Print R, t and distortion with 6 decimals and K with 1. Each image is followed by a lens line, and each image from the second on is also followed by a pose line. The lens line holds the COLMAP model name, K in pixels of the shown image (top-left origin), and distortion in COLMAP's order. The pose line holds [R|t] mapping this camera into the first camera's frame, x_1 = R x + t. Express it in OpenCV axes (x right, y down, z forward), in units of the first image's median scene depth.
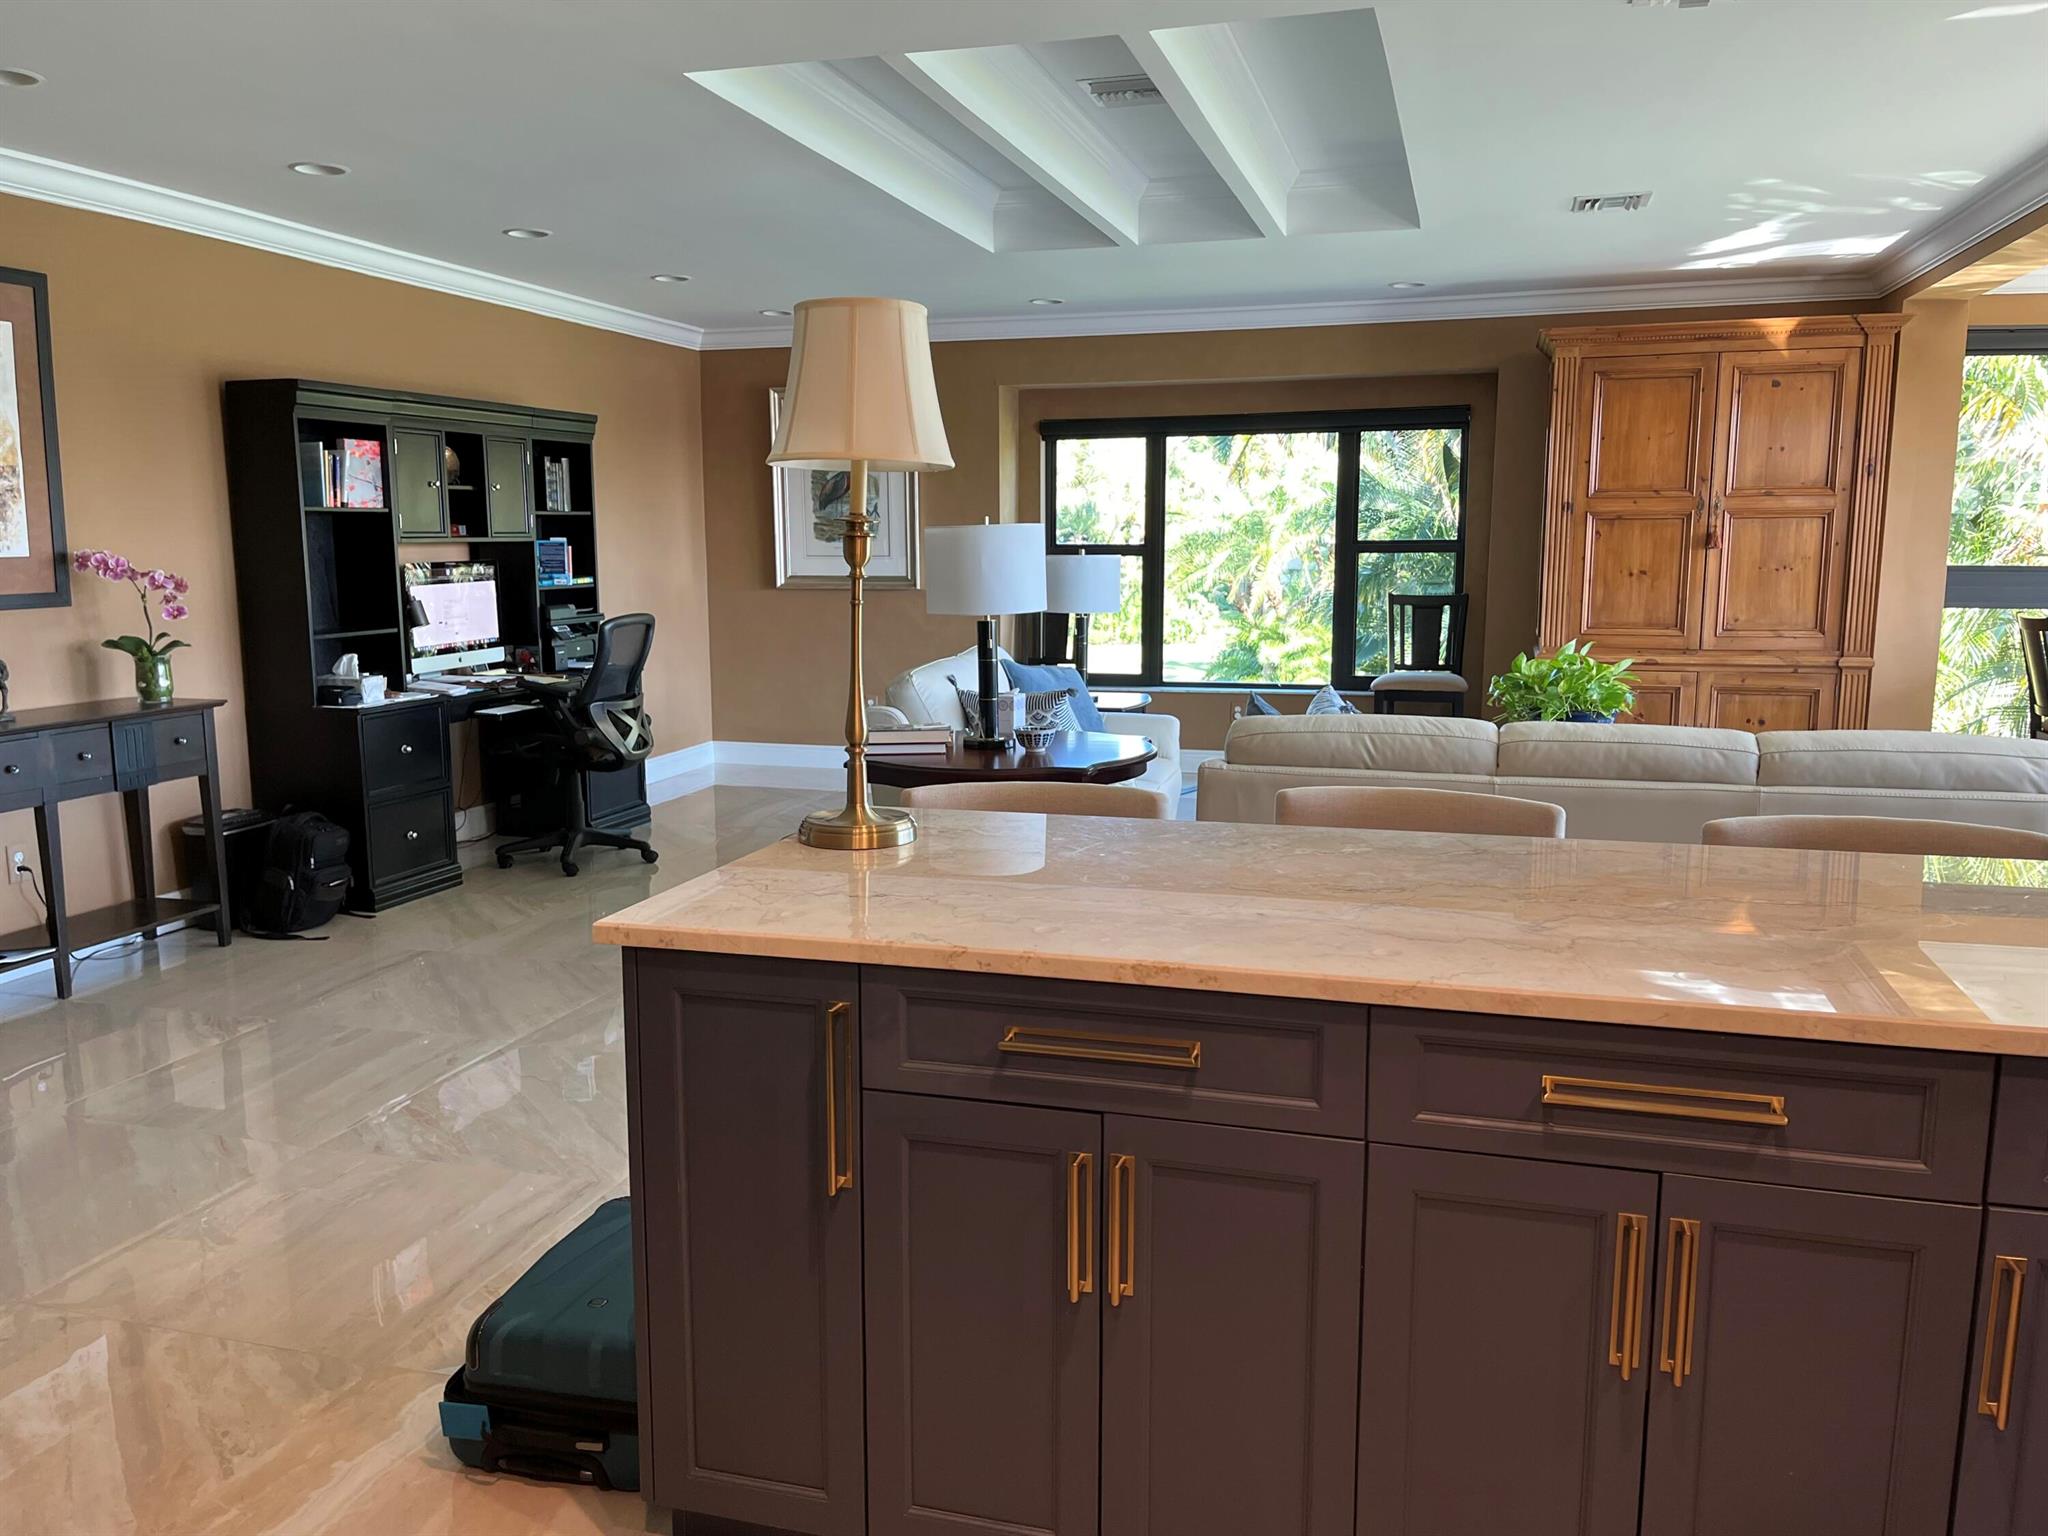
lens RADIAL K [[1588.4, 0, 987.4], [0, 1588.4, 779.2], [0, 0, 1]] dist [0.059364, -0.081654]
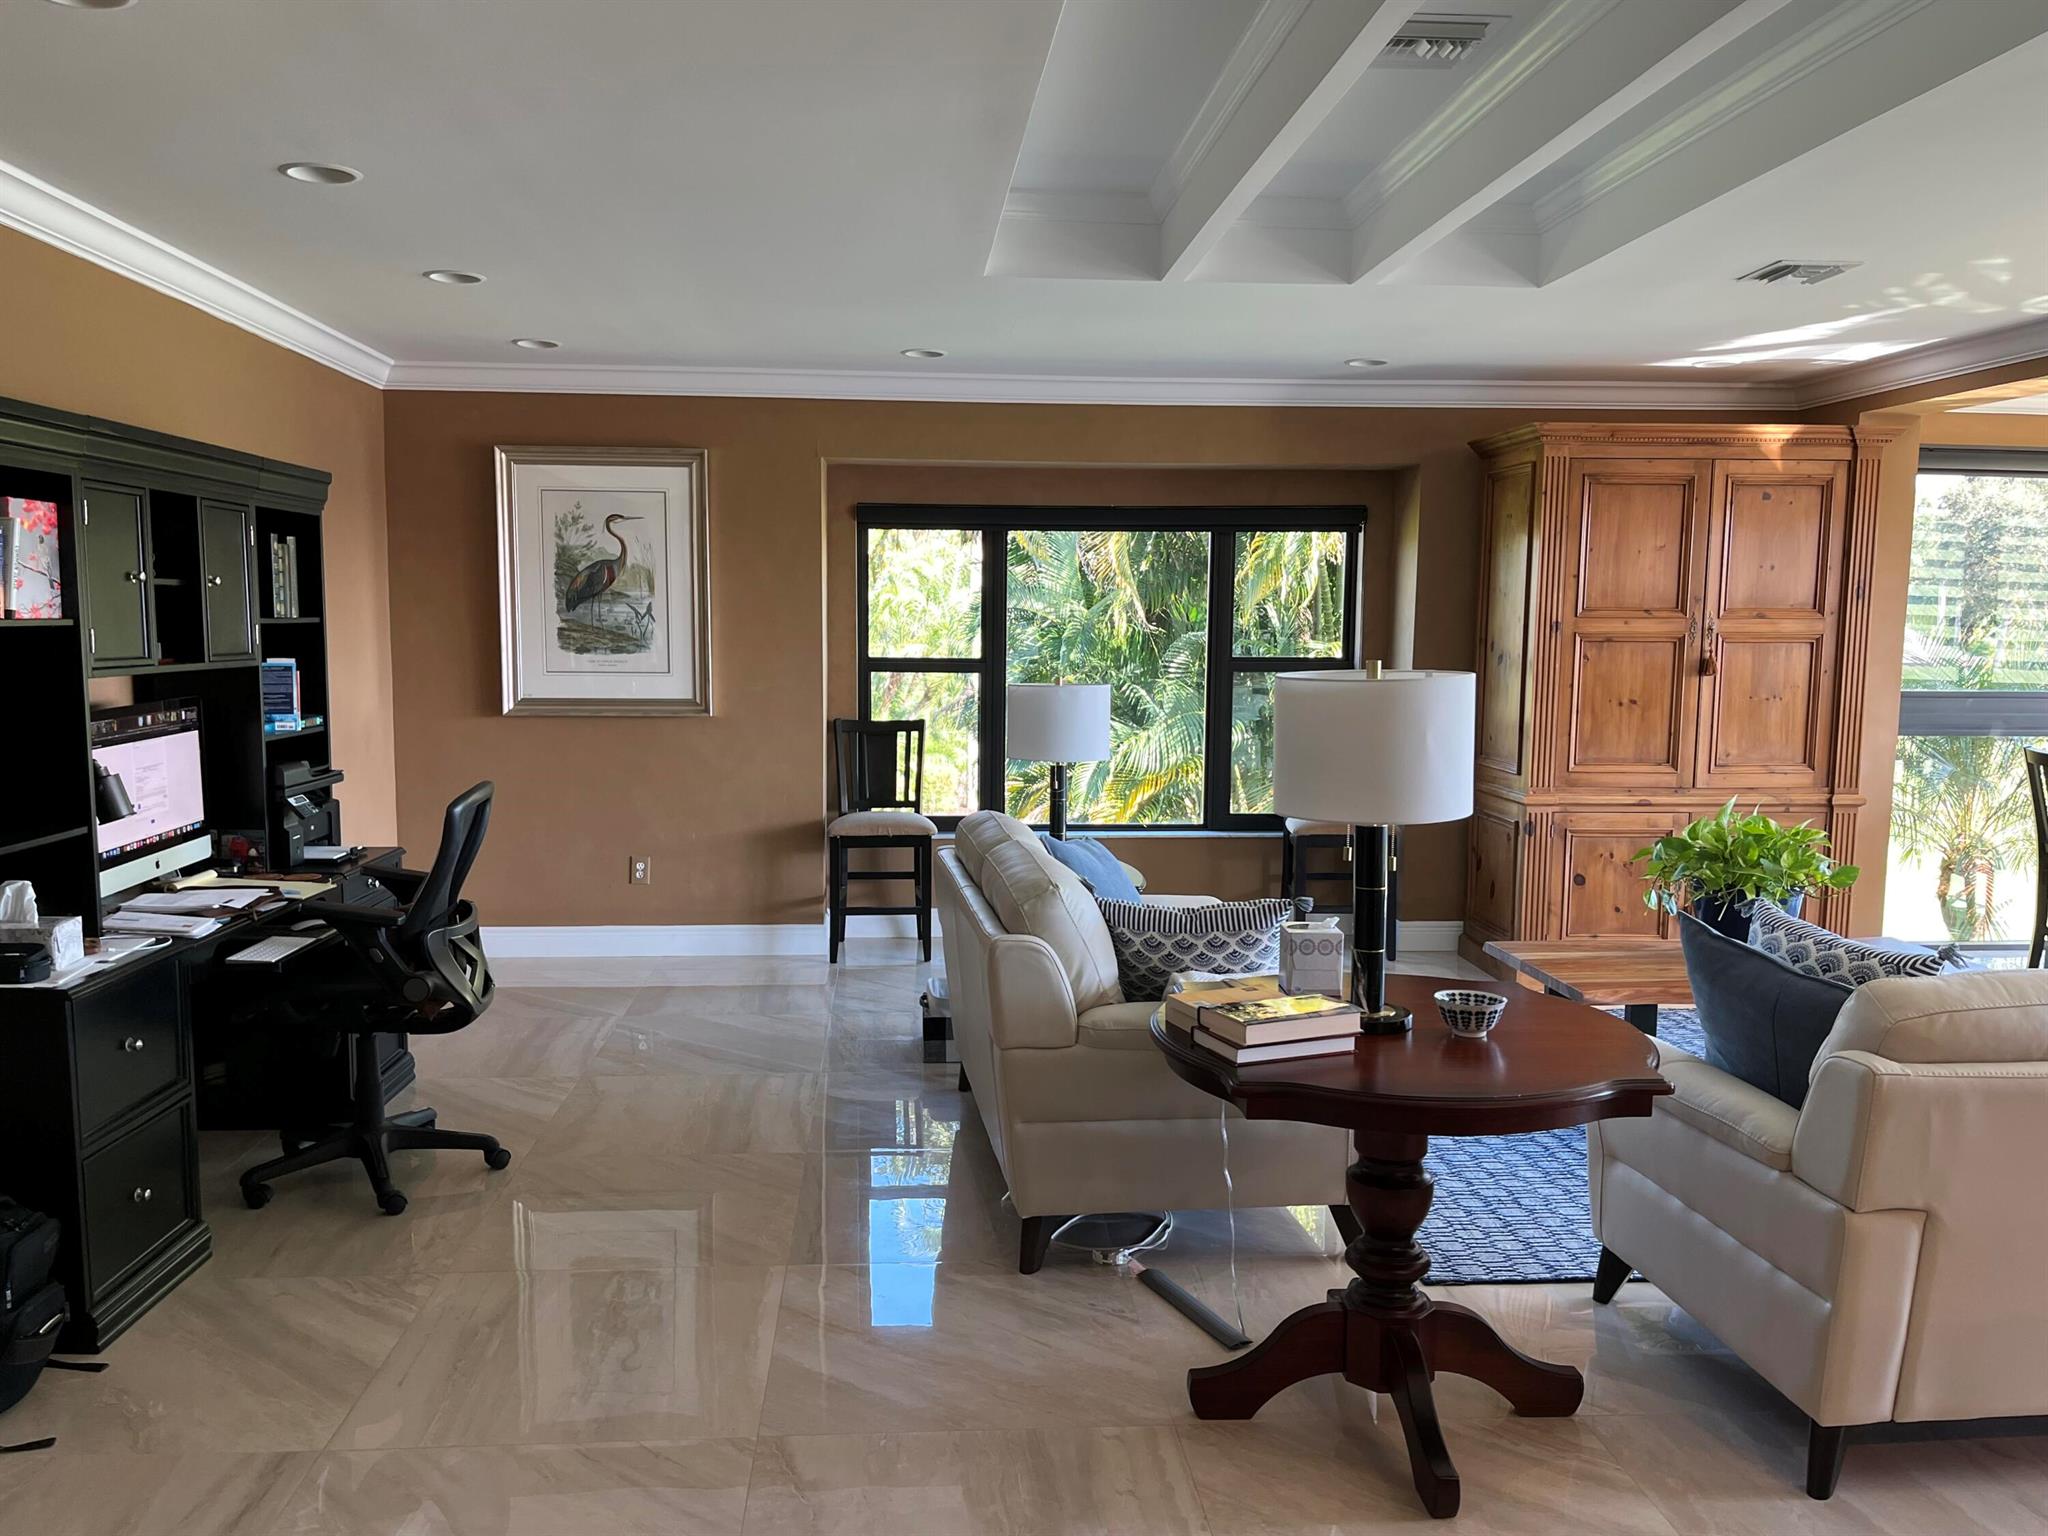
lens RADIAL K [[1588.4, 0, 1014.8], [0, 1588.4, 809.2], [0, 0, 1]] dist [0.059364, -0.081654]
pose [[0.934748, -0.030776, 0.353976, -0.227865], [0.042957, 0.998723, -0.026604, -0.061910], [-0.352706, 0.040074, 0.934876, 0.300399]]
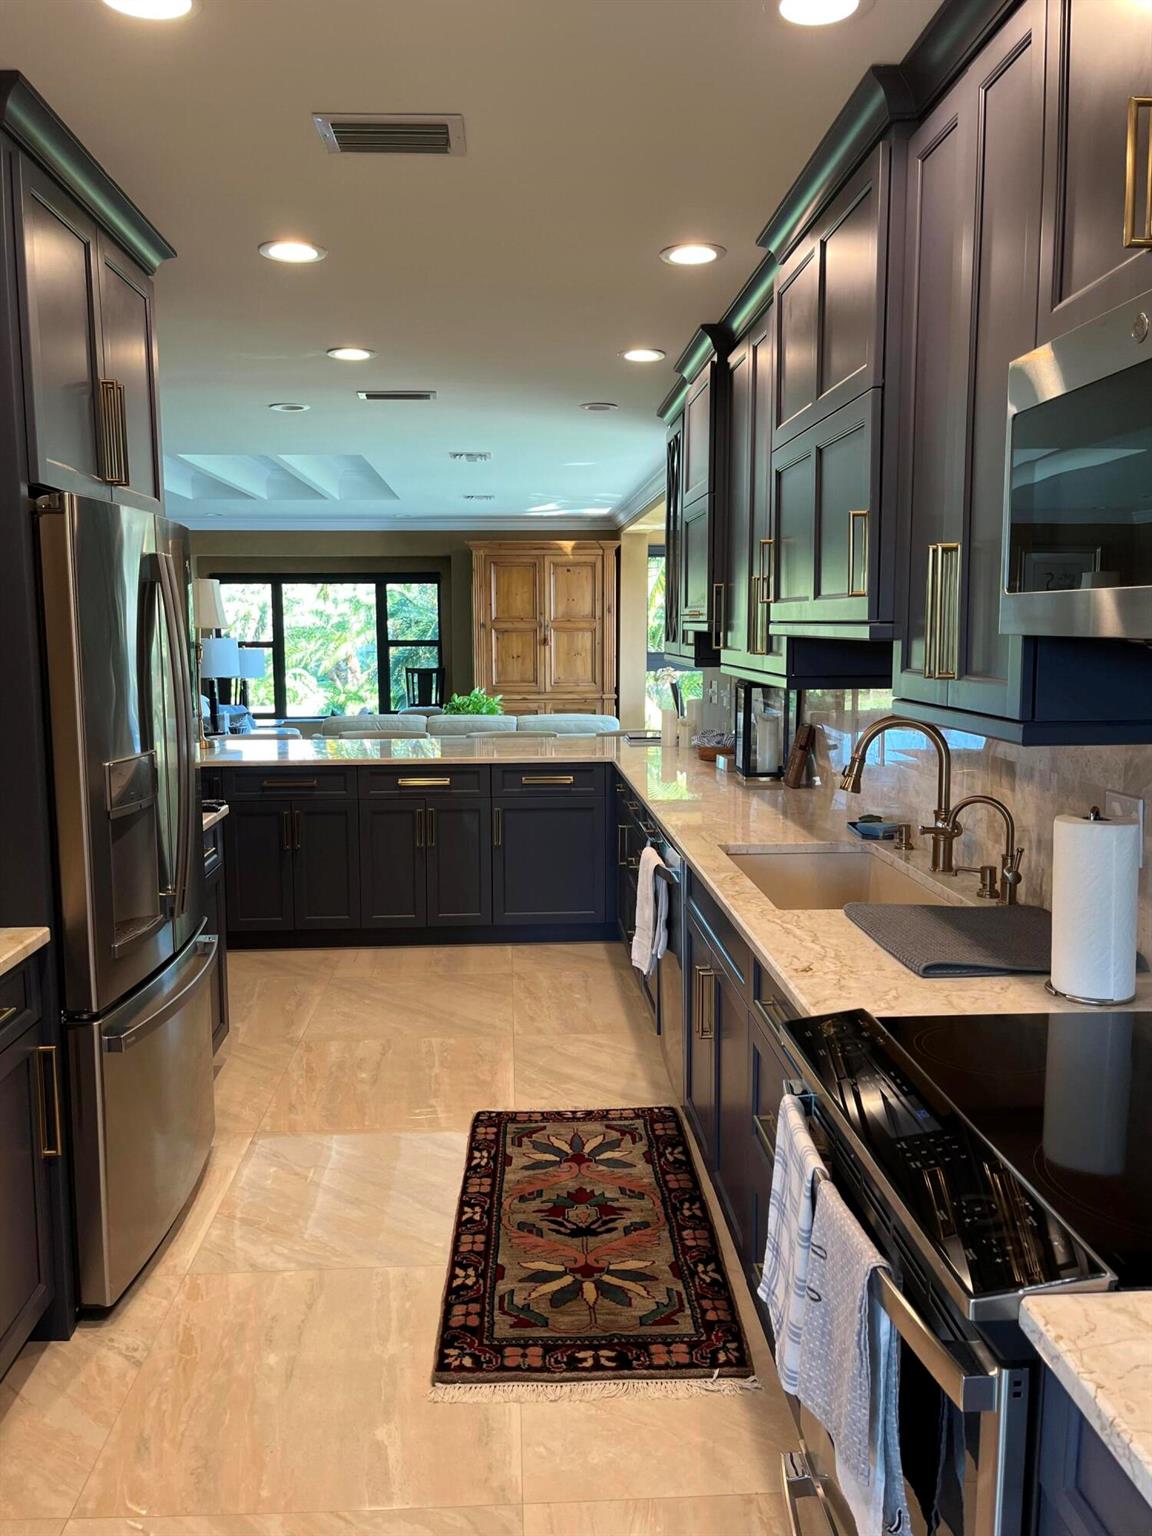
lens RADIAL K [[1191.3, 0, 577.4], [0, 1191.3, 780.3], [0, 0, 1]] dist [0.059364, -0.081654]
pose [[0.936768, -0.045087, 0.347034, -0.072945], [0.053210, 0.998486, -0.013909, 0.061414], [-0.345882, 0.031495, 0.937749, -0.508233]]
